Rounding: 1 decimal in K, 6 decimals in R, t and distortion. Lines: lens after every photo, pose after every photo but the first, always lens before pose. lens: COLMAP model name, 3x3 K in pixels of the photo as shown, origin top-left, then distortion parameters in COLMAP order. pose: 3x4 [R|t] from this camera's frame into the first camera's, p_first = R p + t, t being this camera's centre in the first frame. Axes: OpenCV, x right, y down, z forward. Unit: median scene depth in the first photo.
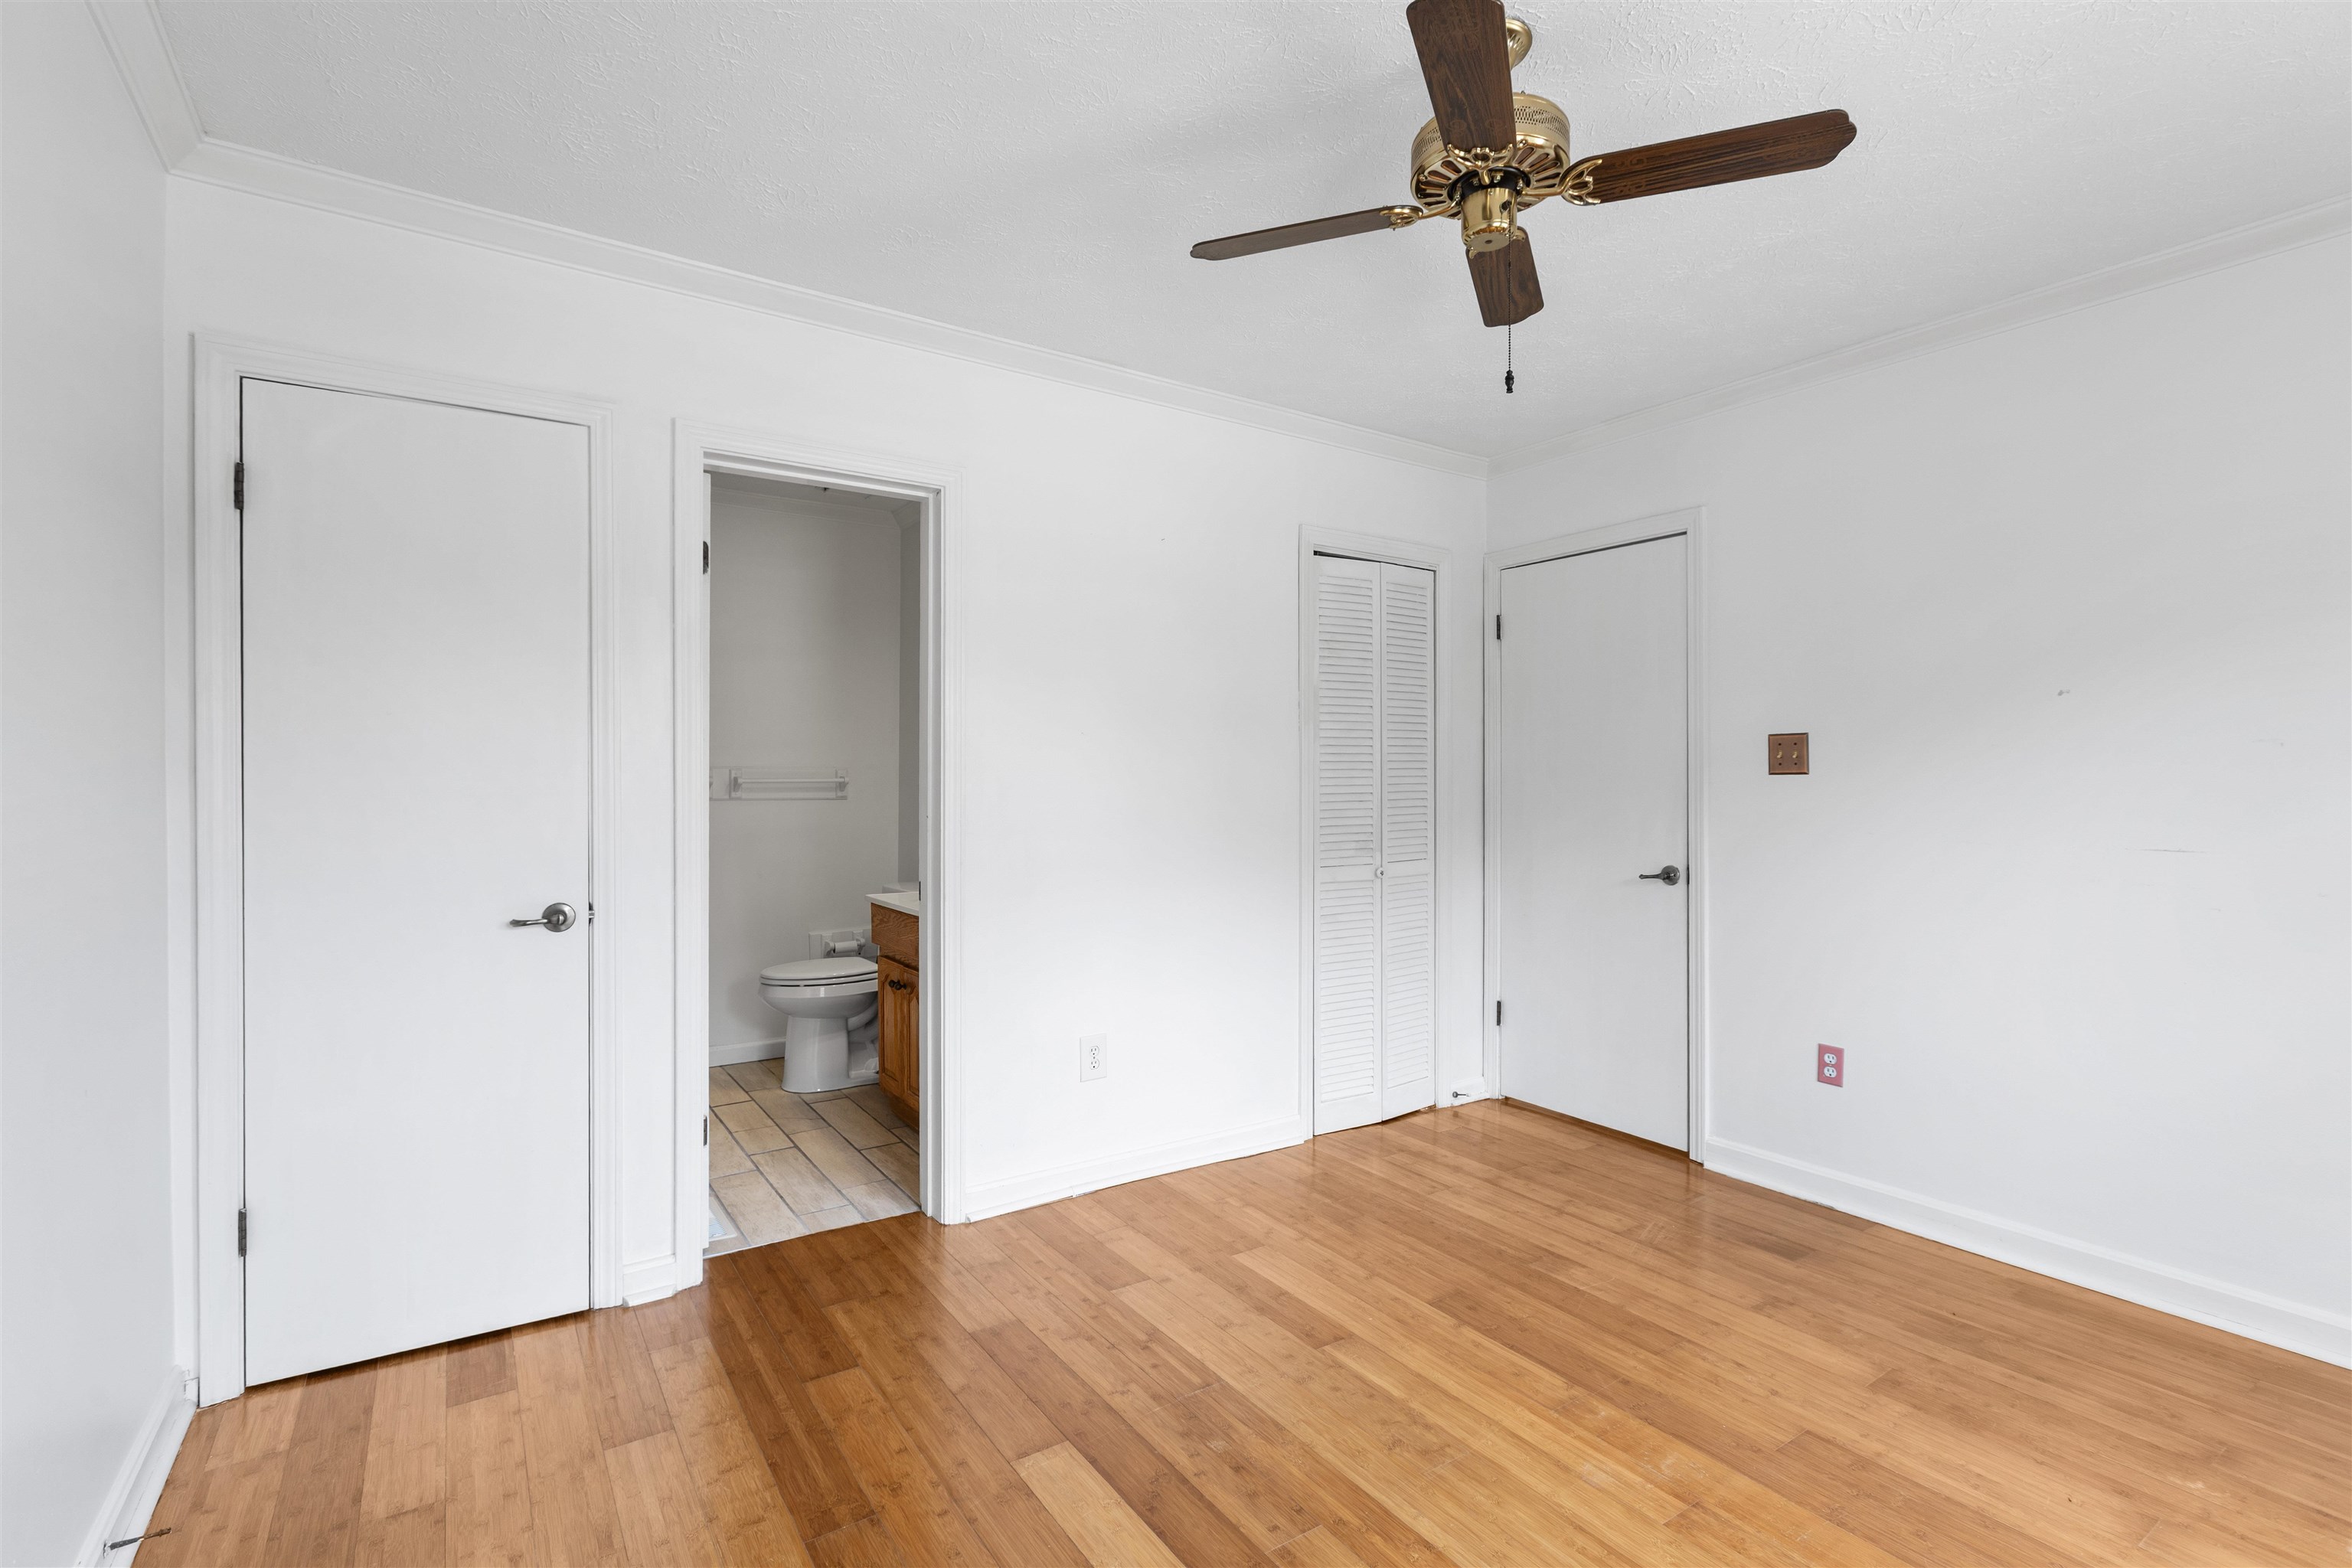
lens RADIAL K [[1058.5, 0, 1172.4], [0, 1058.5, 763.2], [0, 0, 1]] dist [0.000087, -0.000724]
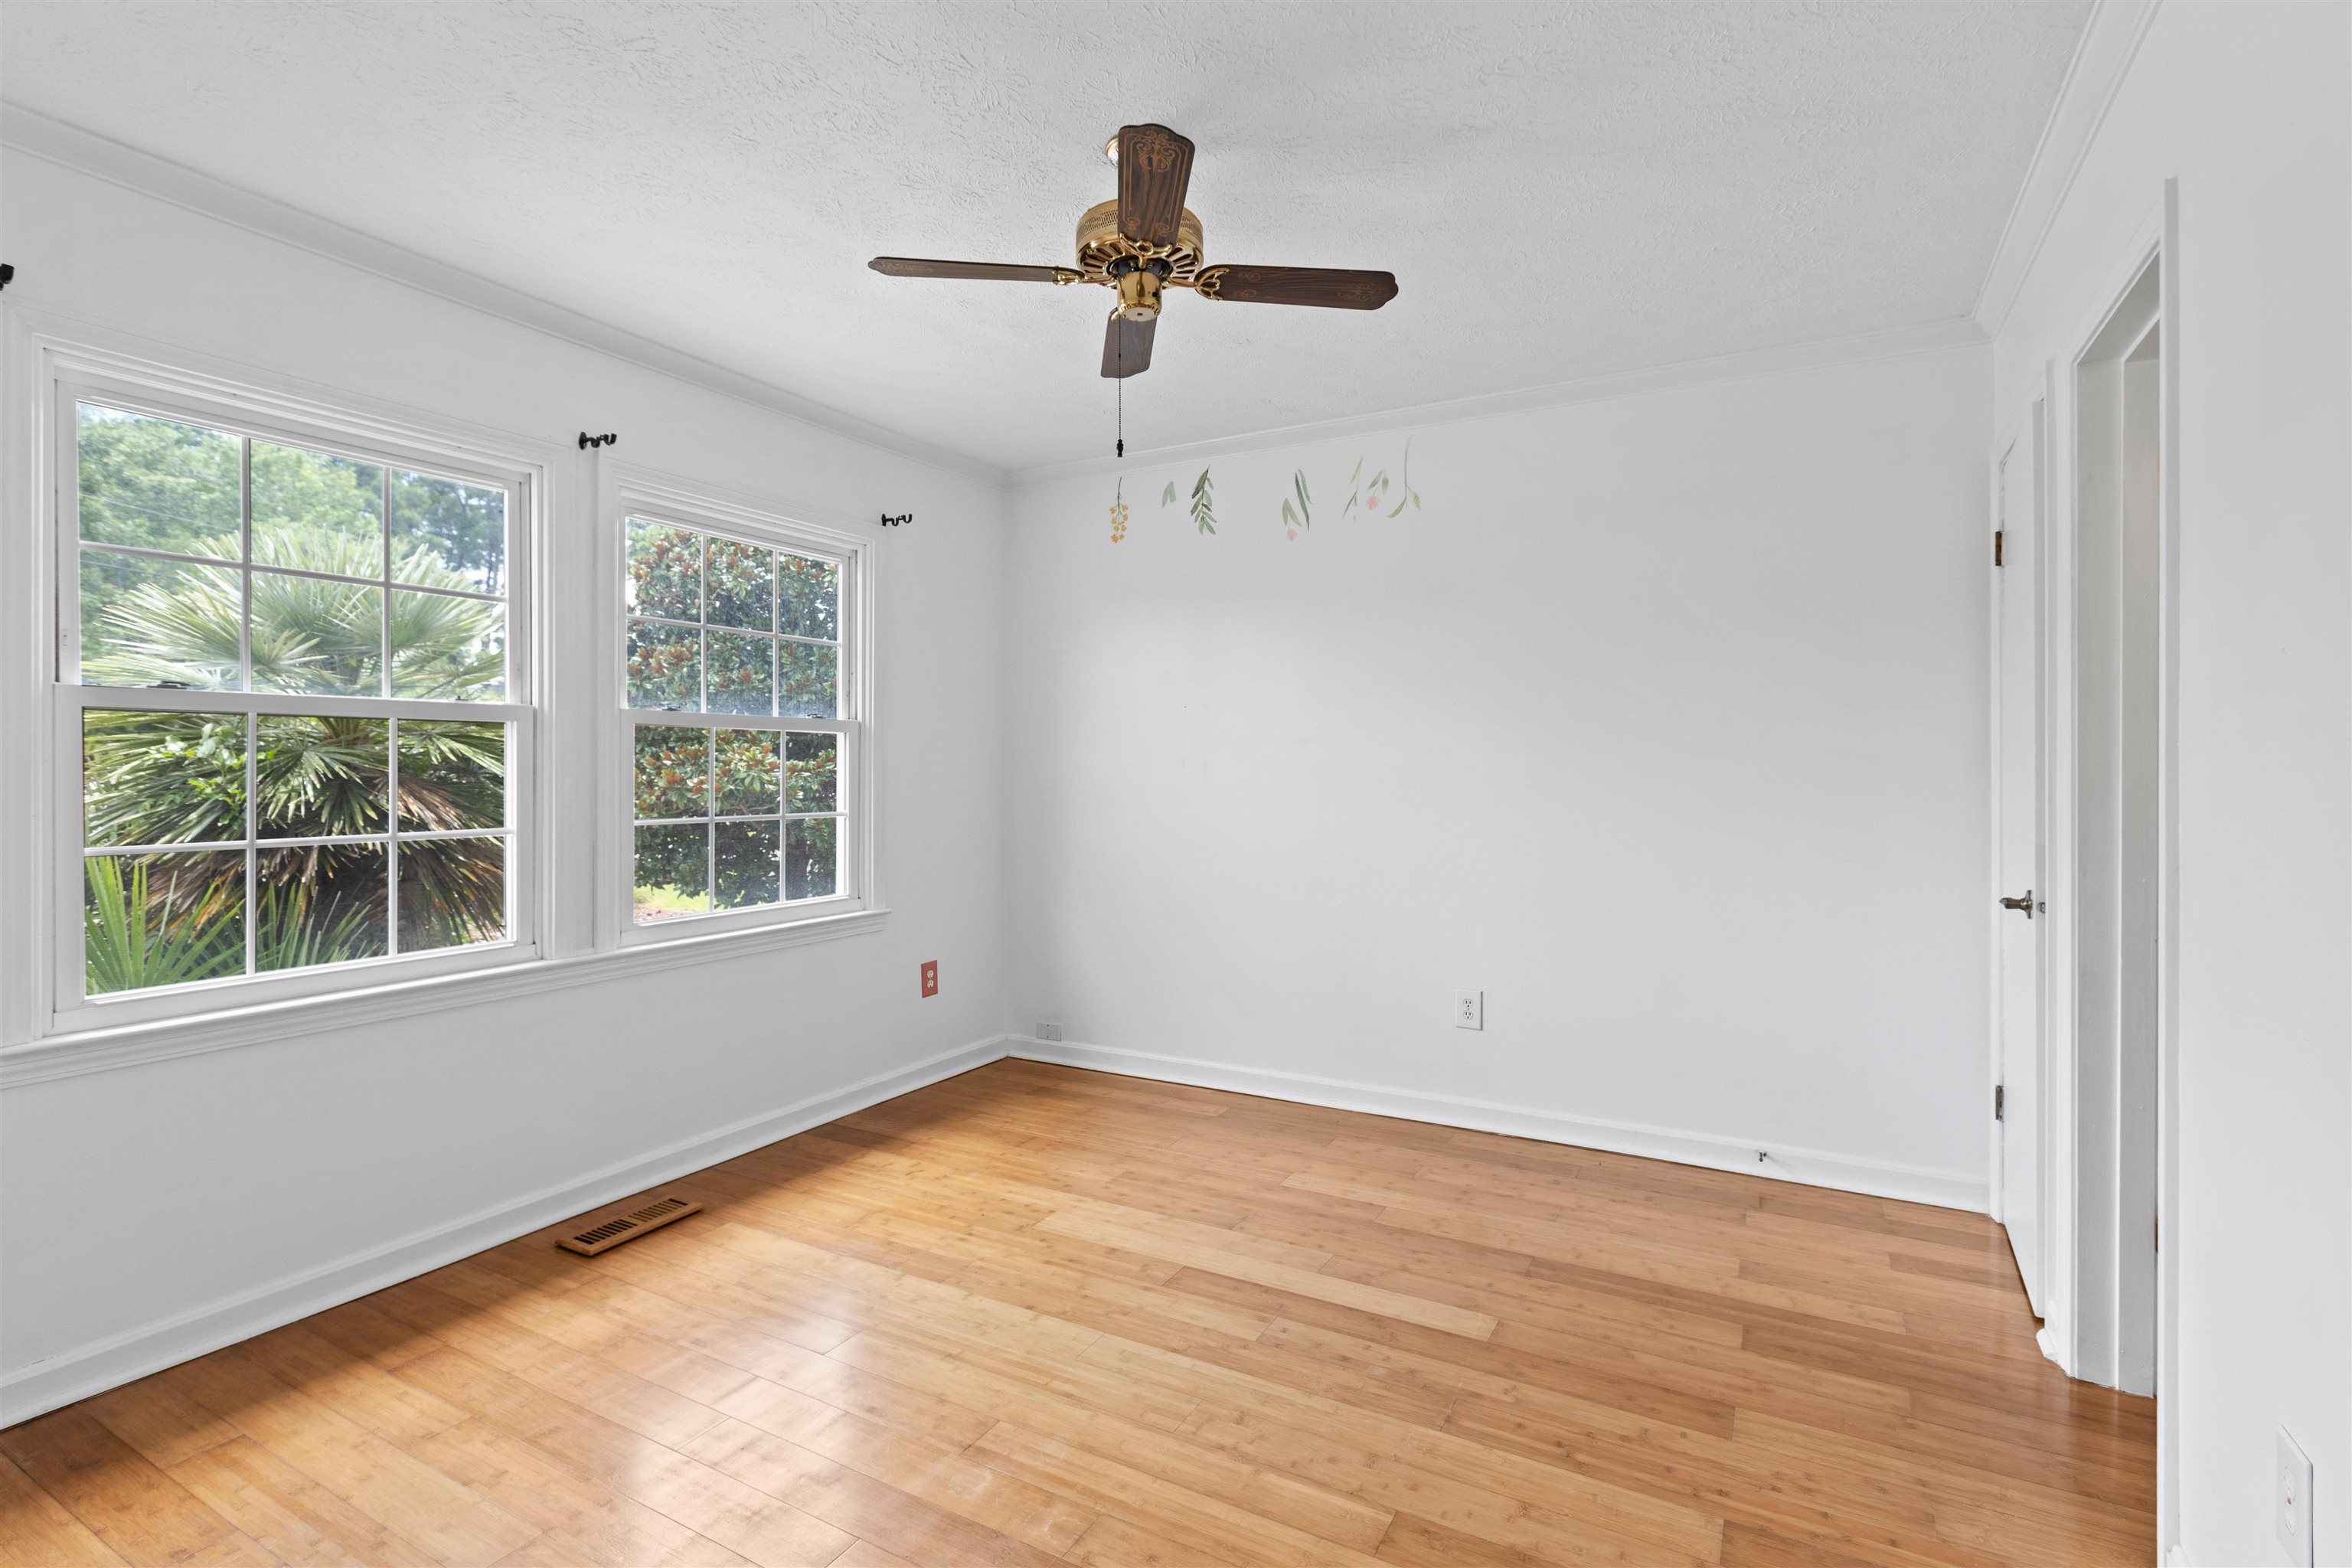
lens RADIAL K [[1058.5, 0, 1172.4], [0, 1058.5, 763.2], [0, 0, 1]] dist [0.000087, -0.000724]
pose [[-0.885811, -0.001814, -0.464042, 0.717915], [0.003954, 0.999927, -0.011456, 0.026117], [0.464029, -0.011982, -0.885739, 1.819745]]
